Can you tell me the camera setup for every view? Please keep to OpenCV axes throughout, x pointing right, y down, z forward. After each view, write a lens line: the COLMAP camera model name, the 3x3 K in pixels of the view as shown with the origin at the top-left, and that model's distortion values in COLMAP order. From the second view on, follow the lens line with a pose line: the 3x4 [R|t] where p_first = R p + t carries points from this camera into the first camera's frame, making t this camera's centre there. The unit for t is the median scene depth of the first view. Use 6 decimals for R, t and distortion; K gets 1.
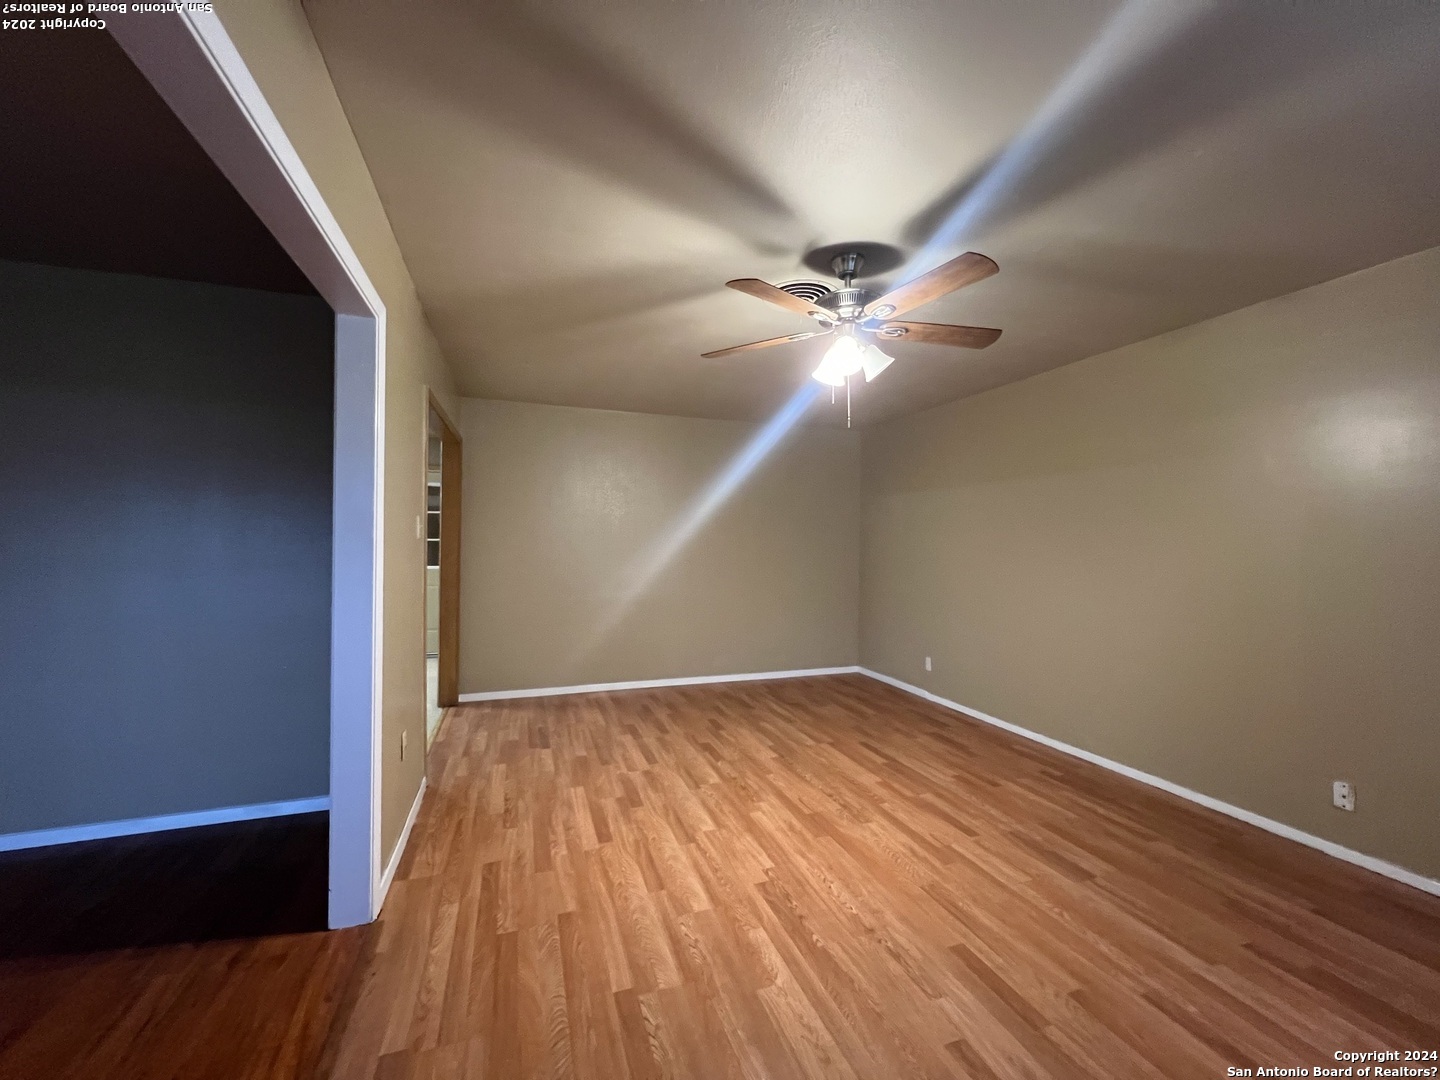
lens RADIAL K [[581.5, 0, 723.1], [0, 581.5, 541.7], [0, 0, 1]] dist [-0.002706, 0.002323]
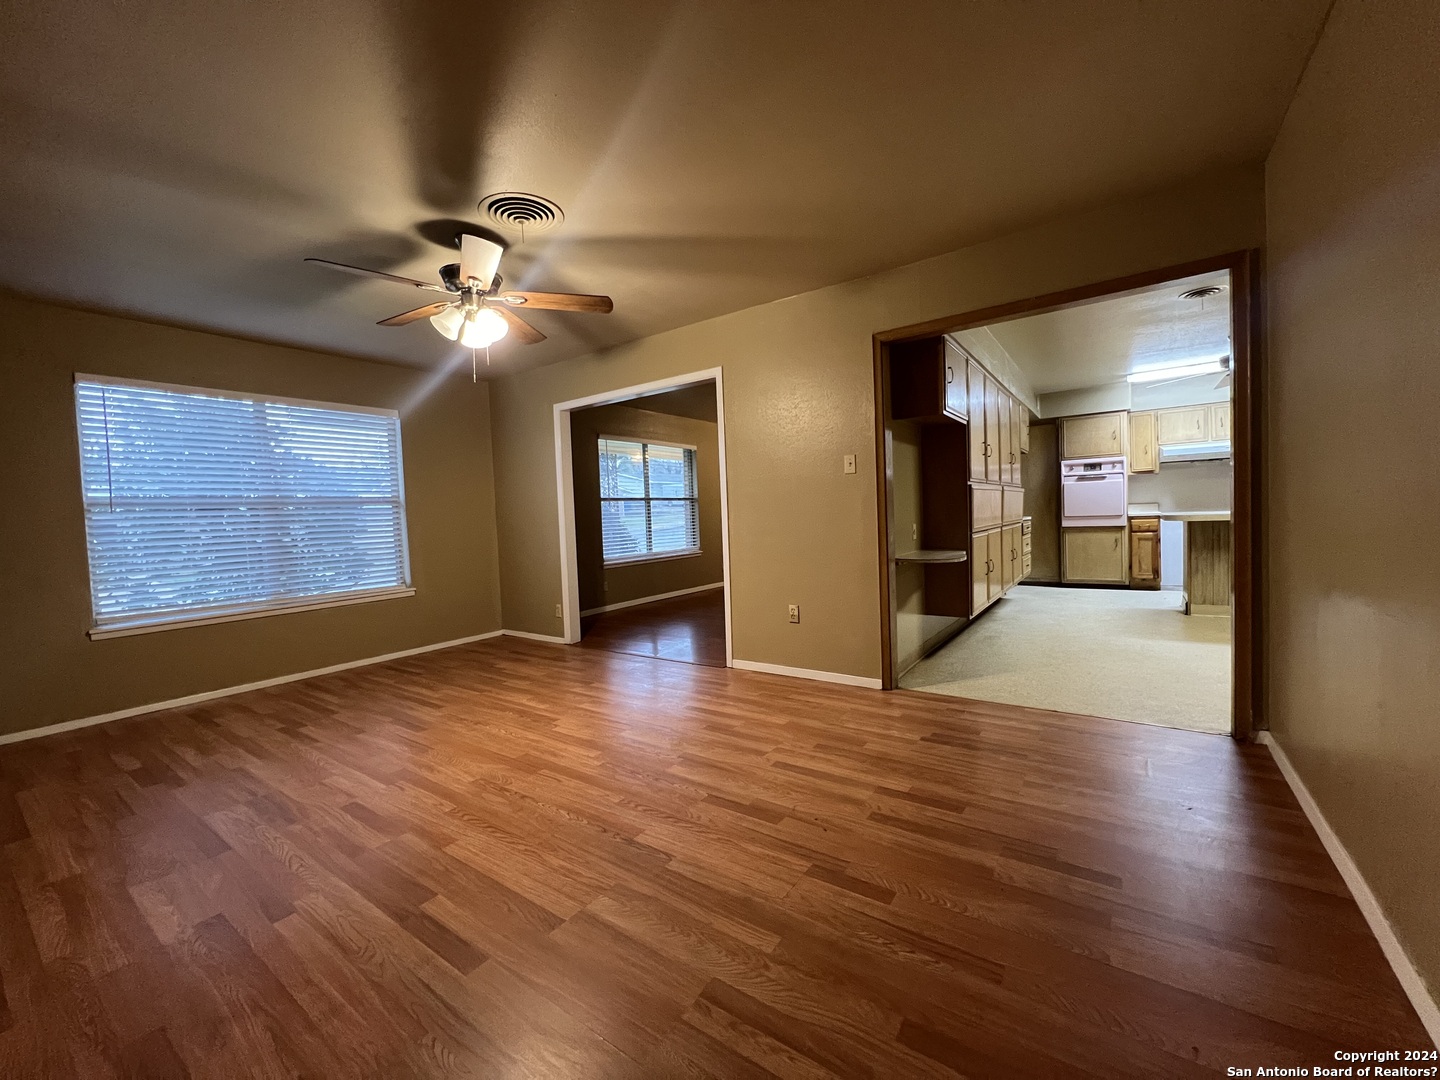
lens RADIAL K [[576.0, 0, 717.8], [0, 576.0, 538.8], [0, 0, 1]] dist [-0.001718, 0.000087]
pose [[-0.816554, 0.050604, -0.575046, 0.428257], [0.035723, 0.998671, 0.037157, 0.080744], [0.576162, 0.009798, -0.817277, 1.916400]]
